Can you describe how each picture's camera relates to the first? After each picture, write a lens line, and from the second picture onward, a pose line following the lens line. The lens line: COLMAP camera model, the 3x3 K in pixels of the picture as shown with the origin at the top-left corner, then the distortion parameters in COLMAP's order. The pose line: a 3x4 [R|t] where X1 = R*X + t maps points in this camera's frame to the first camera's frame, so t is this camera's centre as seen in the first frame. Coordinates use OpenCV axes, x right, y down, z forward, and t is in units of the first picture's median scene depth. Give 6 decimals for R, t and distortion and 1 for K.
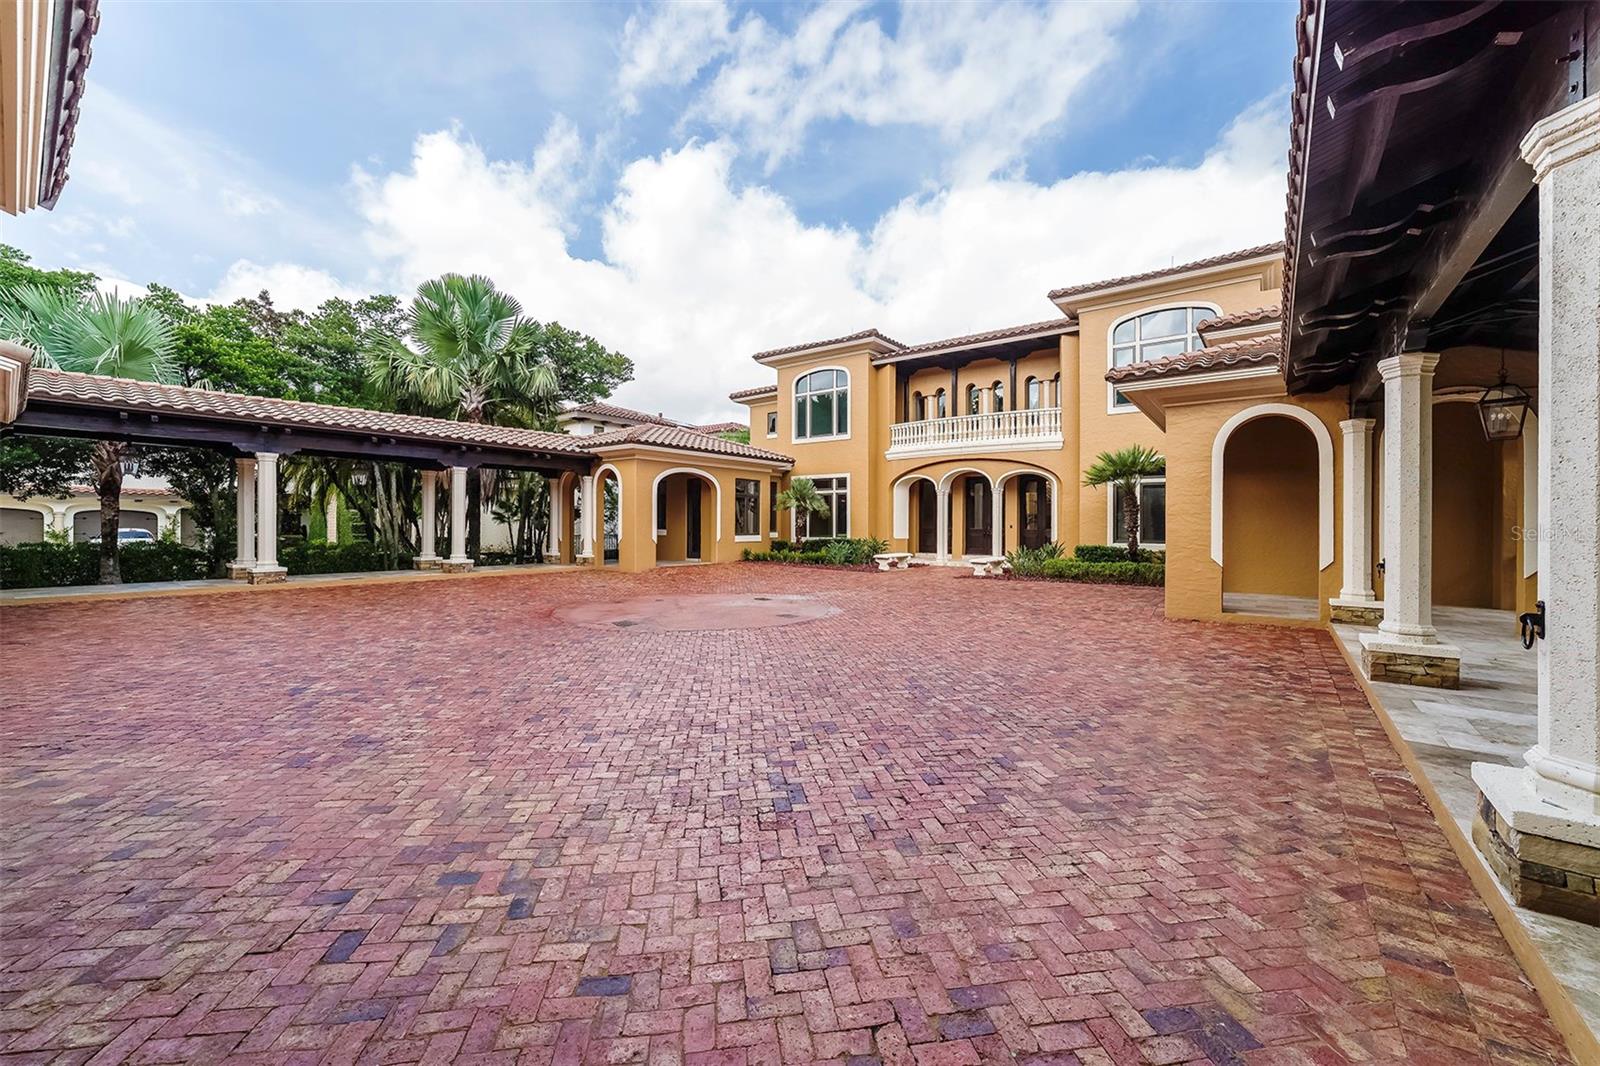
lens RADIAL K [[613.0, 0, 797.9], [0, 613.0, 518.6], [0, 0, 1]] dist [-0.010052, 0.003882]
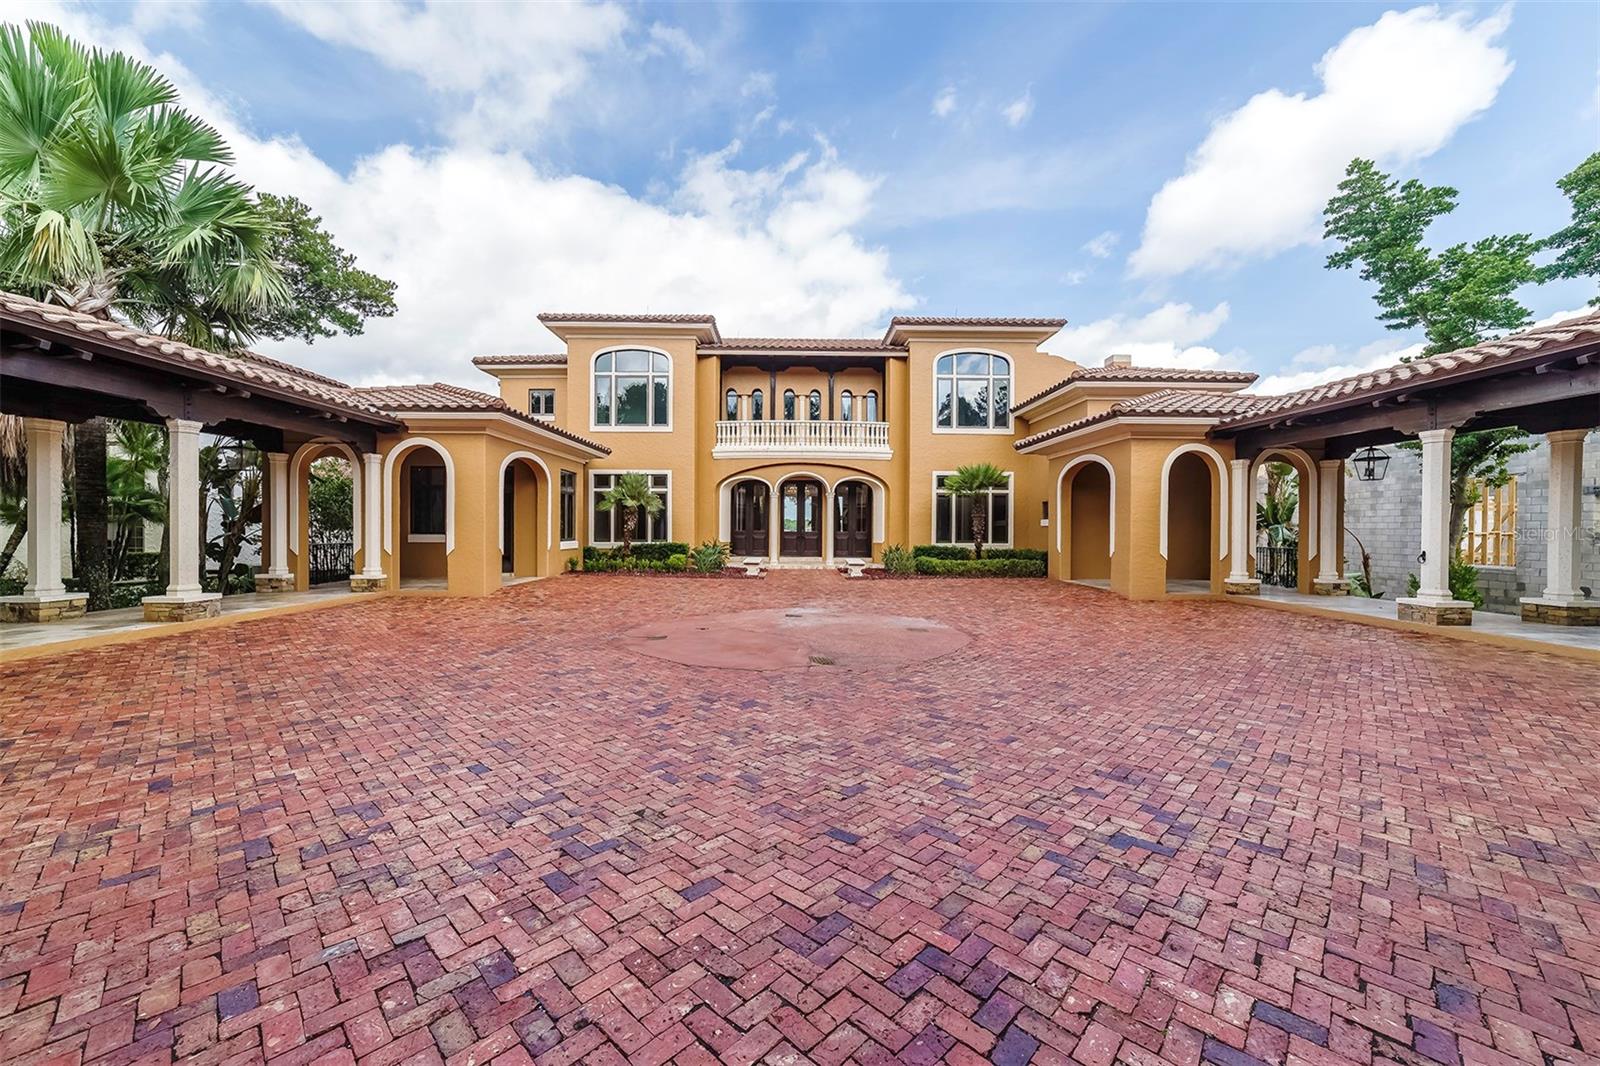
lens RADIAL K [[613.0, 0, 800.0], [0, 613.0, 532.5], [0, 0, 1]] dist [-0.010052, 0.003882]
pose [[0.790460, -0.006189, 0.612482, -0.331966], [-0.007502, 0.999776, 0.019784, -0.001509], [-0.612468, -0.020233, 0.790237, 0.178436]]
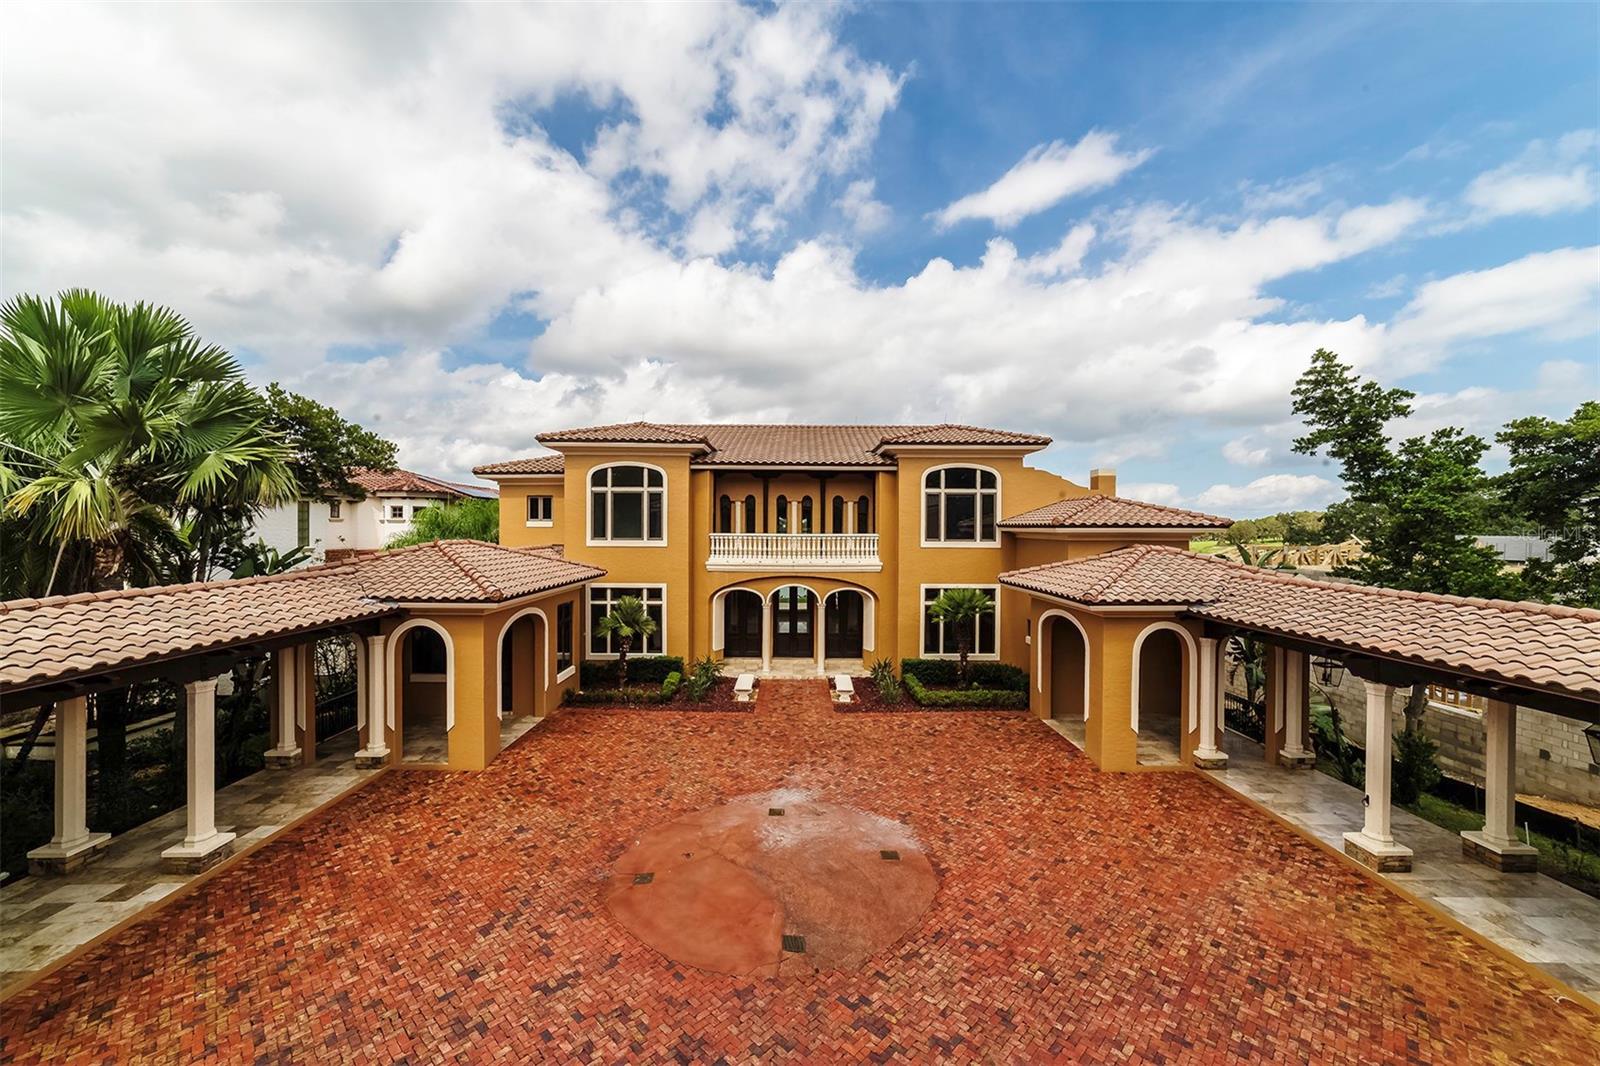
lens RADIAL K [[613.0, 0, 799.6], [0, 613.0, 541.9], [0, 0, 1]] dist [-0.010052, 0.003882]
pose [[0.792953, -0.008589, 0.609222, -0.332080], [-0.005916, 0.999745, 0.021796, -0.165200], [-0.609253, -0.020887, 0.792700, 0.152507]]
